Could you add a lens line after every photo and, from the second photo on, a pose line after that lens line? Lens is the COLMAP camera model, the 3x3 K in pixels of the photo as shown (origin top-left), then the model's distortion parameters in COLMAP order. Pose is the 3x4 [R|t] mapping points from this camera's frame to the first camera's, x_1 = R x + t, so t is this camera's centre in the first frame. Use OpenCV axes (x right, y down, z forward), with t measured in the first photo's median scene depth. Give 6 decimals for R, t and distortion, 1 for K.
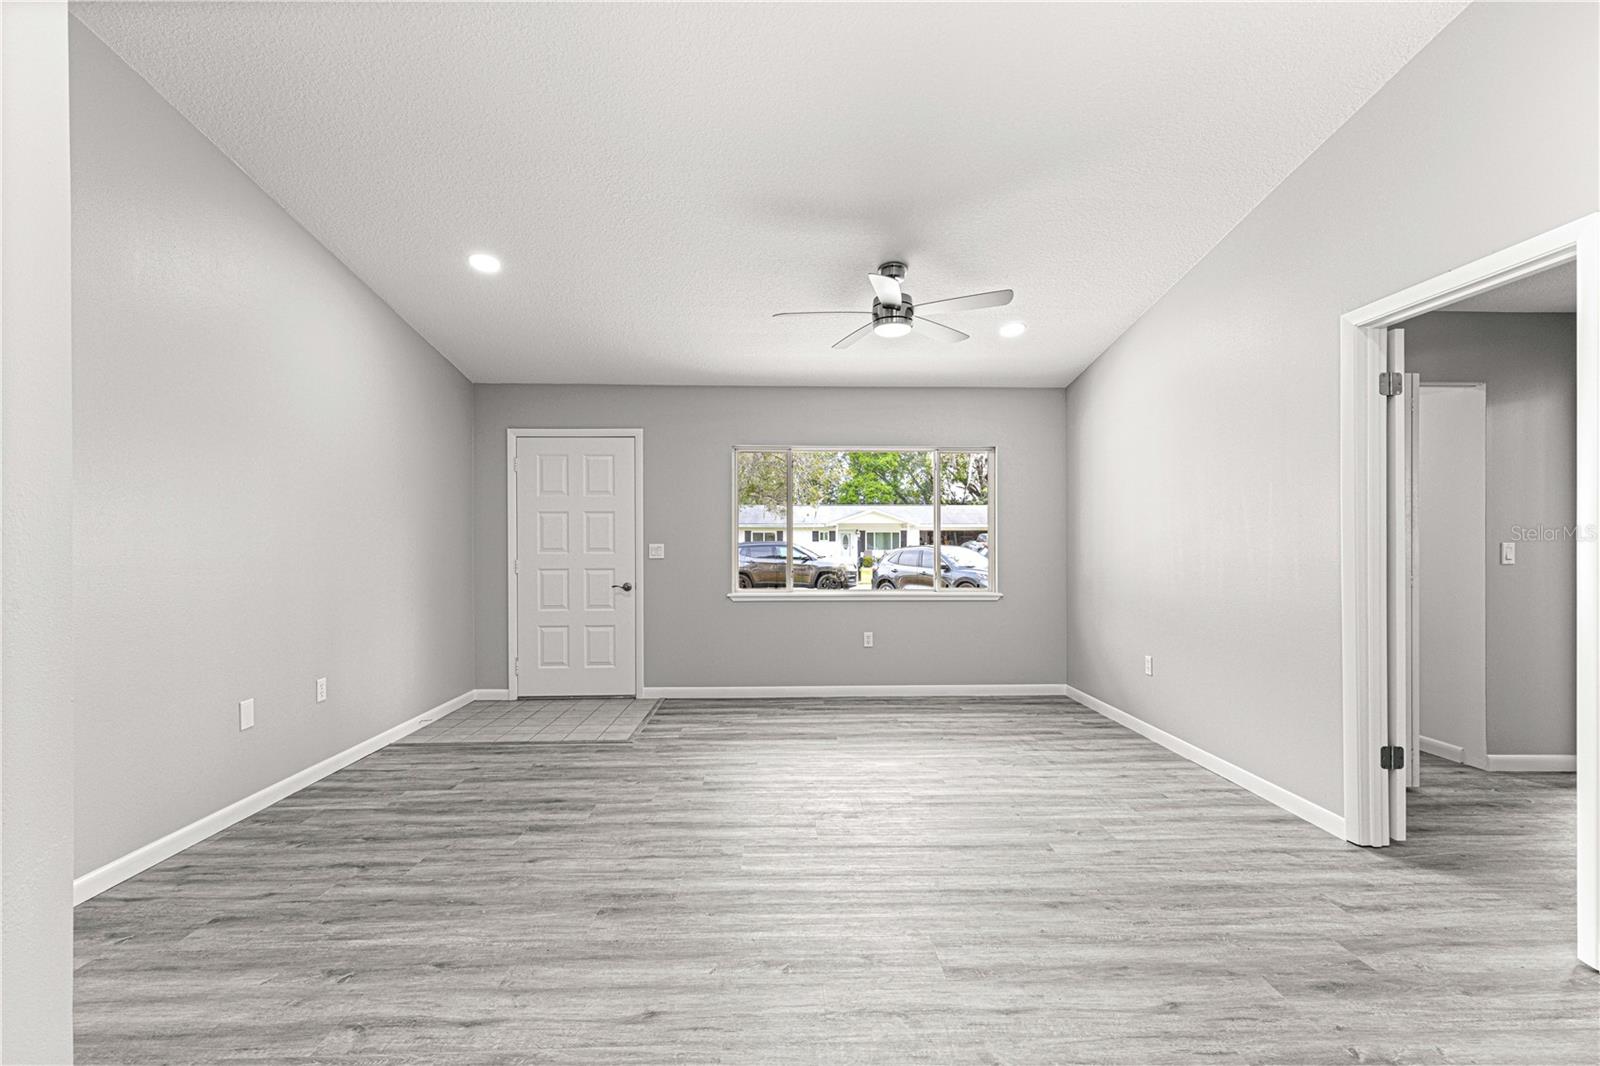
lens RADIAL K [[713.6, 0, 802.9], [0, 713.6, 544.6], [0, 0, 1]] dist [0.003748, -0.000083]
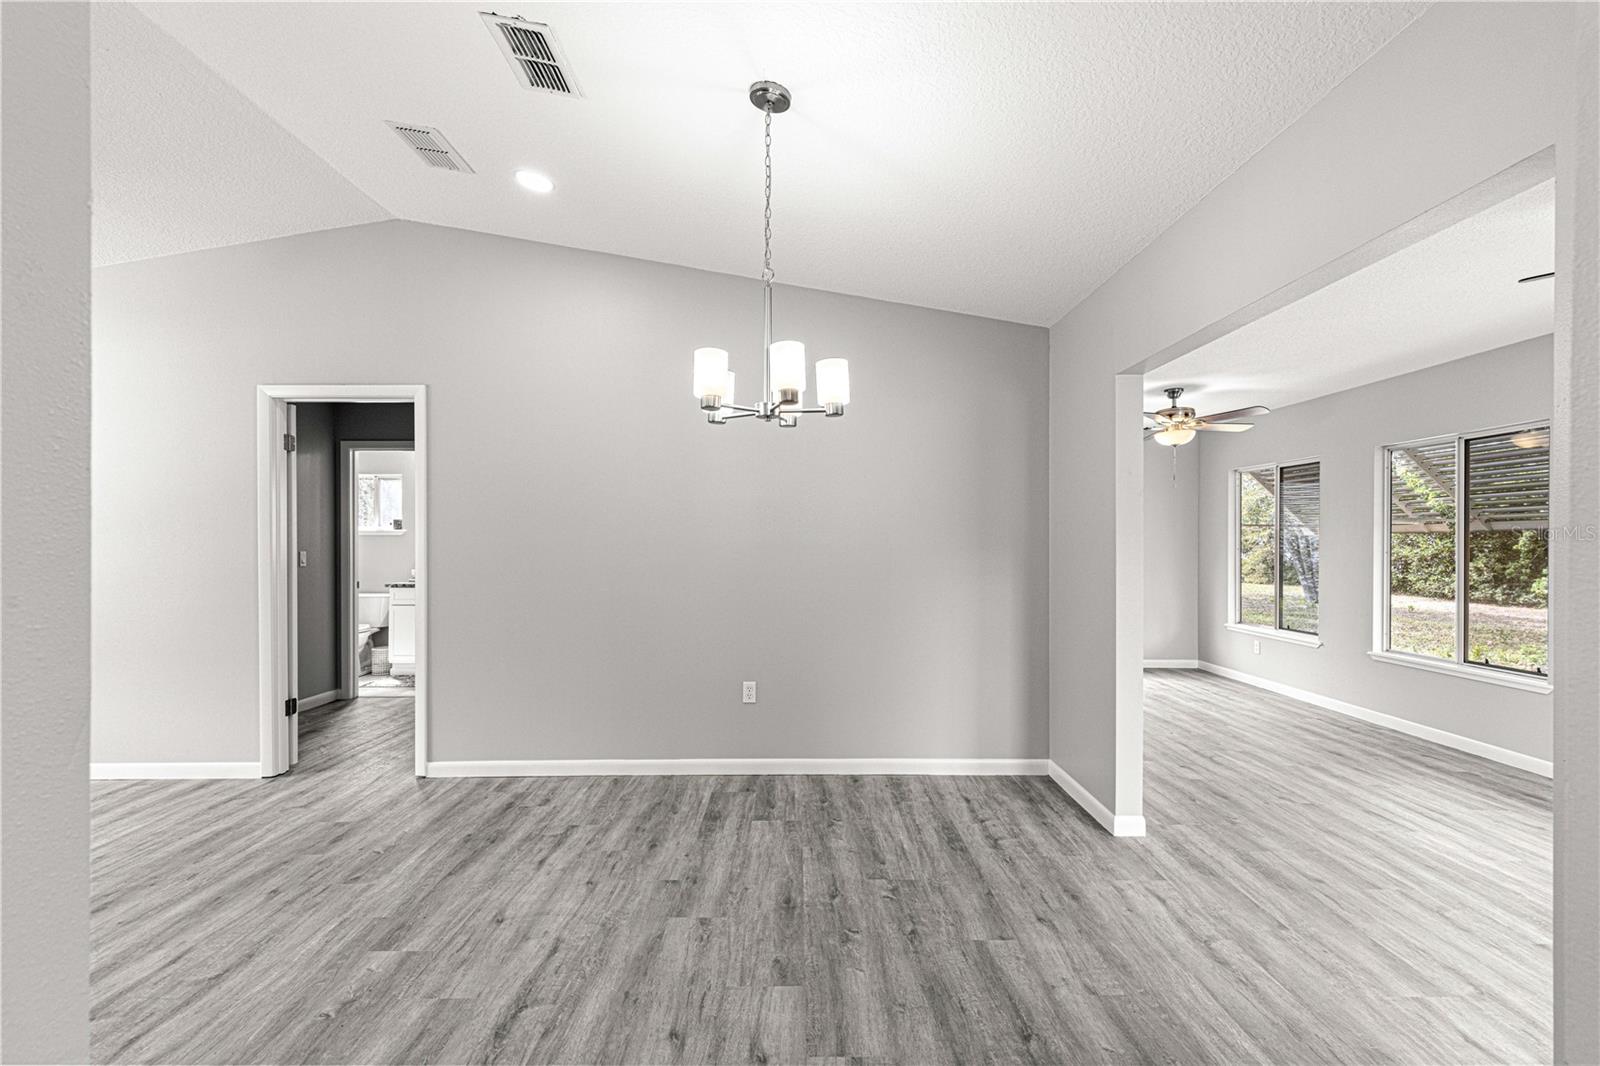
lens RADIAL K [[718.3, 0, 796.6], [0, 718.3, 541.9], [0, 0, 1]] dist [0.009008, -0.000712]
pose [[0.035732, -0.001355, 0.999361, -0.482031], [0.002274, 0.999997, 0.001274, -0.024299], [-0.999359, 0.002227, 0.035734, -0.044716]]
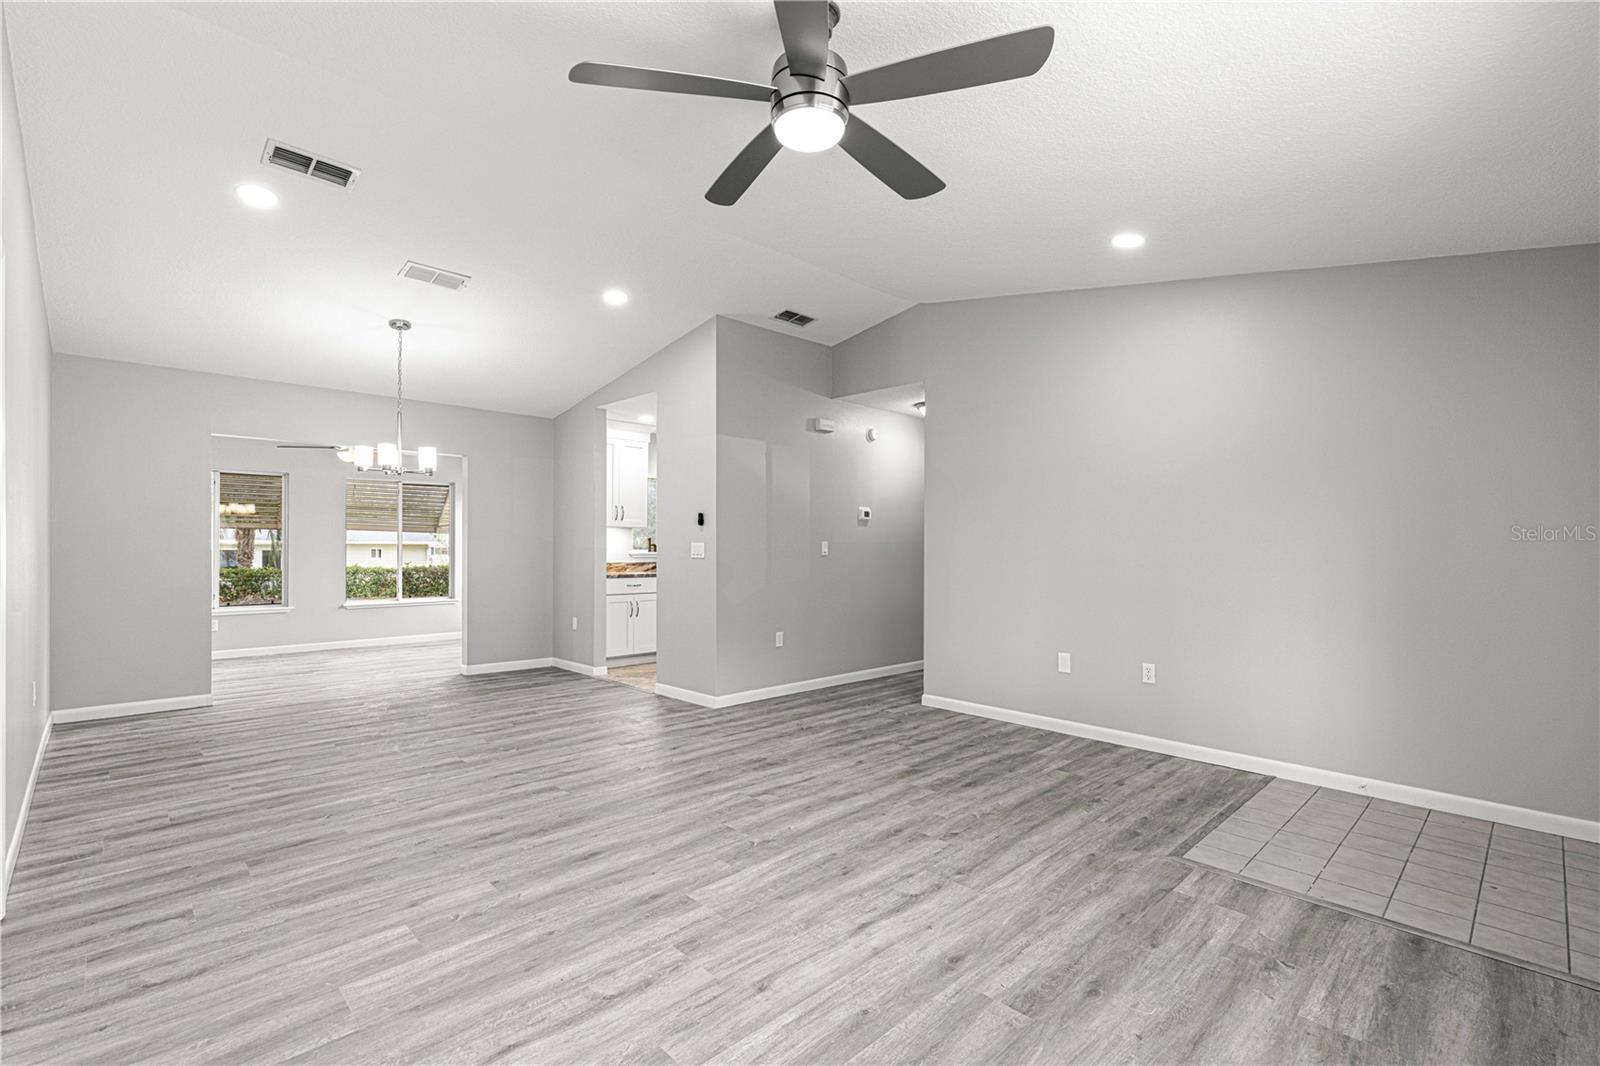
lens RADIAL K [[713.6, 0, 802.9], [0, 713.6, 544.6], [0, 0, 1]] dist [0.003748, -0.000083]
pose [[-0.741002, -0.002668, -0.671497, 0.559682], [-0.004035, 0.999992, 0.000480, -0.002629], [0.671490, 0.003065, -0.741007, 1.621716]]
